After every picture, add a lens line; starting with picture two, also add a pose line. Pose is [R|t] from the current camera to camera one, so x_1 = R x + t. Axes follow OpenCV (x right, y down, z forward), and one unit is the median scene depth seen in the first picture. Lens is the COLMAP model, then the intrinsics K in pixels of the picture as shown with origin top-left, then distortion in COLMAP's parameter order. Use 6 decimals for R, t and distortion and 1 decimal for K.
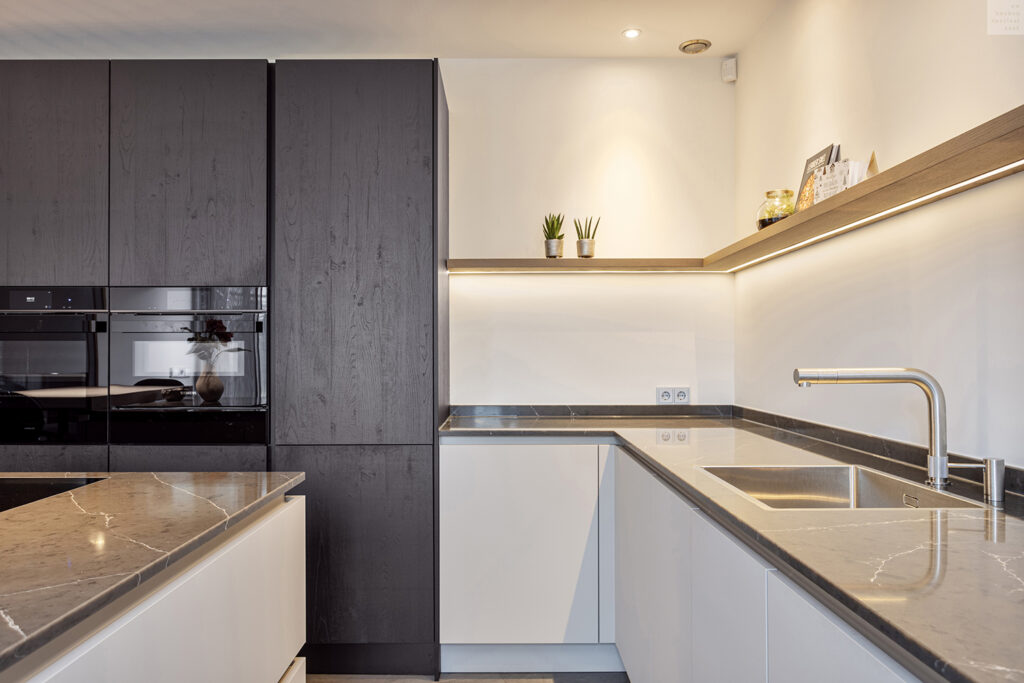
lens RADIAL K [[698.2, 0, 510.8], [0, 698.2, 339.1], [0, 0, 1]] dist [-0.004326, 0.007503]
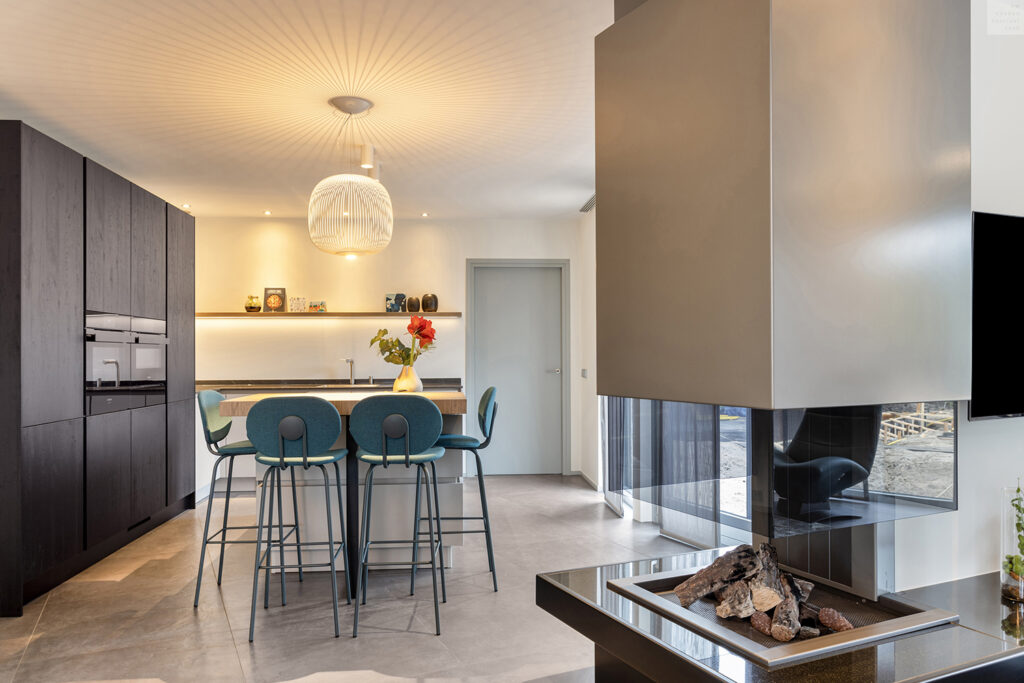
lens RADIAL K [[754.5, 0, 503.6], [0, 754.5, 347.0], [0, 0, 1]] dist [-0.001761, 0.005711]
pose [[-0.086265, 0.013428, 0.996182, -2.472165], [-0.012593, 0.999815, -0.014568, 0.015073], [-0.996193, -0.013801, -0.086080, 0.255007]]
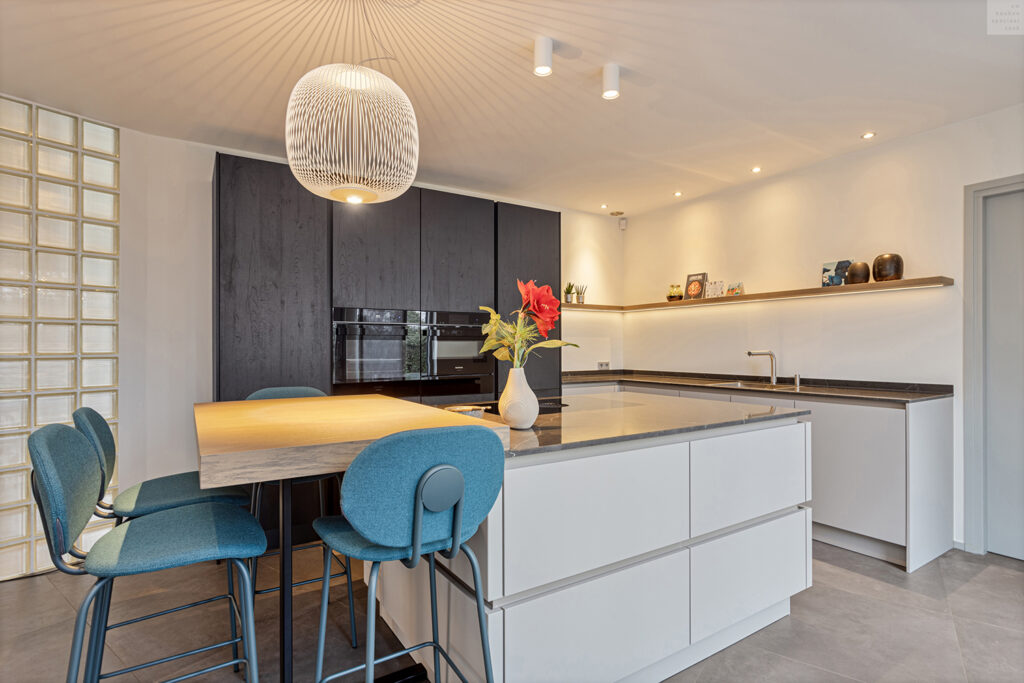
lens RADIAL K [[508.3, 0, 504.9], [0, 508.3, 344.4], [0, 0, 1]] dist [-0.006071, 0.002159]
pose [[0.841410, 0.002967, 0.540390, -1.113030], [-0.009812, 0.999904, 0.009788, -0.001910], [-0.540309, -0.013538, 0.841358, -0.252541]]
